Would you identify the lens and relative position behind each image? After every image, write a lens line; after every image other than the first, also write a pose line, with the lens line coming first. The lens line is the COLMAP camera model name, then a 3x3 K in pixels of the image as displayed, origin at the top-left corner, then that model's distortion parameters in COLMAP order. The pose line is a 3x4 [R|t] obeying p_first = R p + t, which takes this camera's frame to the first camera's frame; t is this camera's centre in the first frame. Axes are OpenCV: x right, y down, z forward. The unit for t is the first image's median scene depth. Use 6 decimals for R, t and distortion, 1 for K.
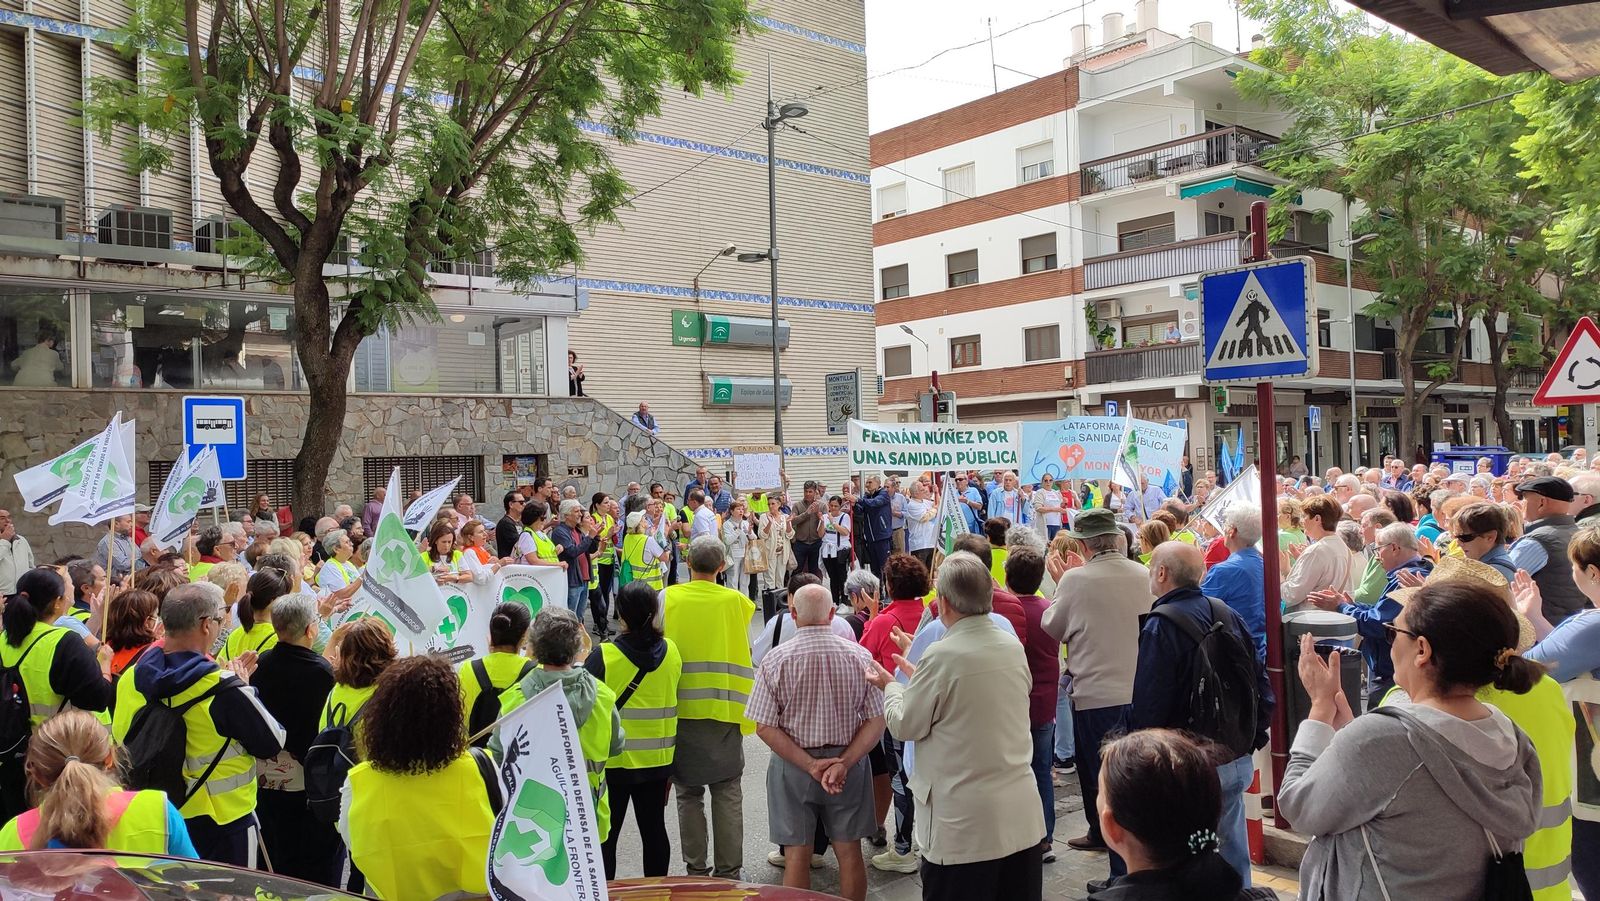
lens RADIAL K [[1148.6, 0, 800.0], [0, 1148.6, 450.5], [0, 0, 1]] dist [0.044080, -0.046277]
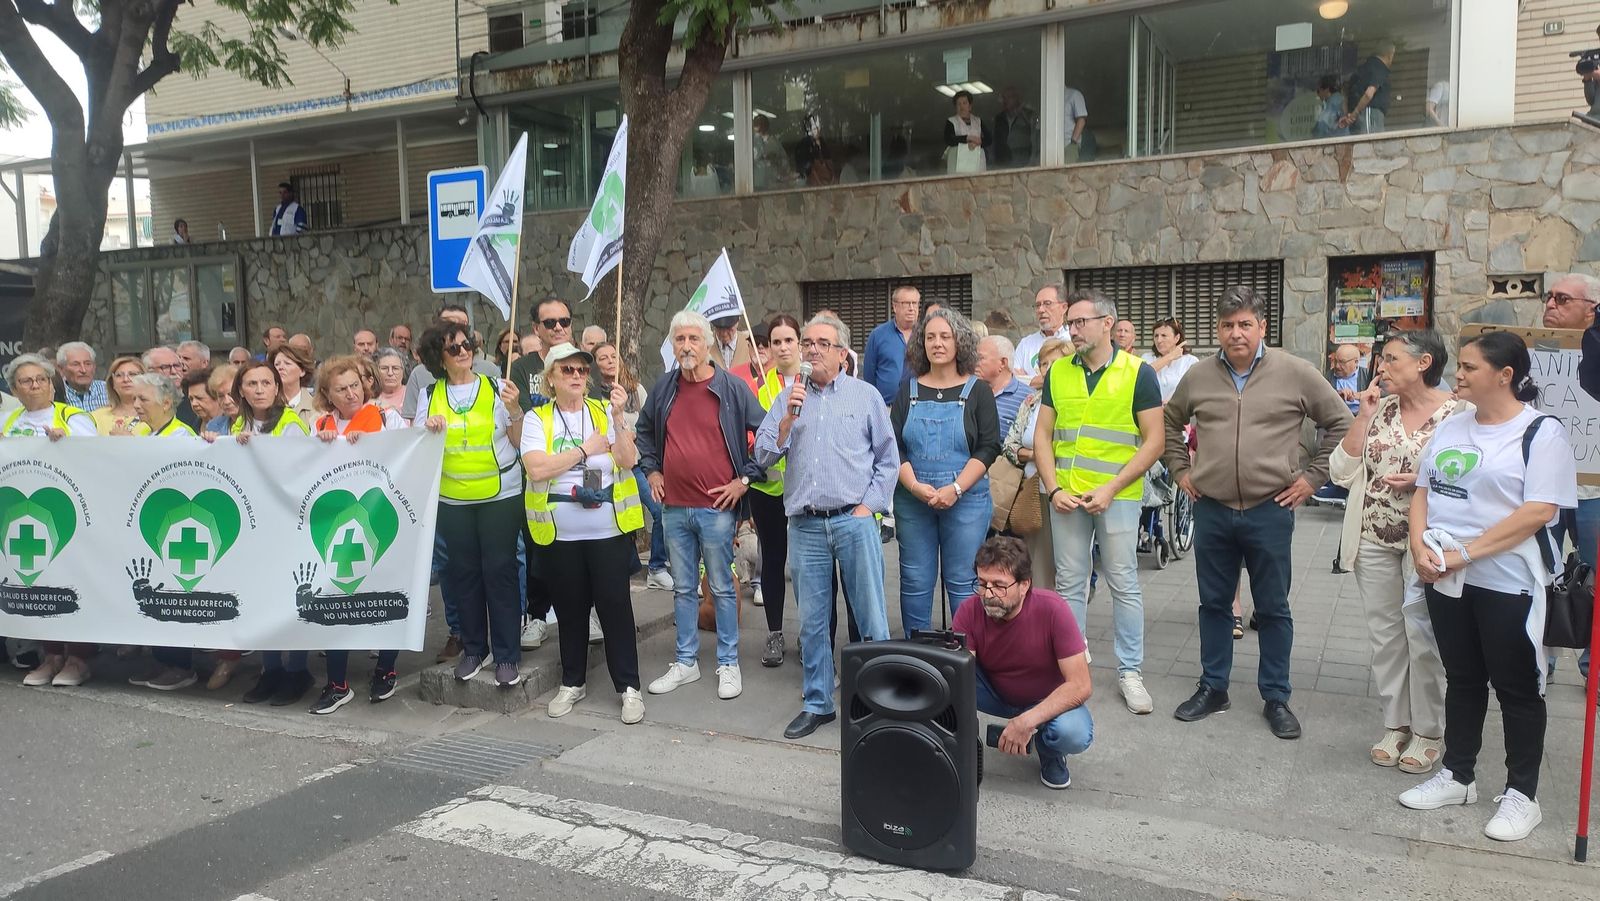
lens RADIAL K [[1148.6, 0, 800.0], [0, 1148.6, 450.5], [0, 0, 1]] dist [0.044080, -0.046277]
pose [[0.391665, 0.100825, -0.914567, 0.139973], [0.015366, 0.993123, 0.116066, 0.027257], [0.919979, -0.059513, 0.387423, 0.575721]]
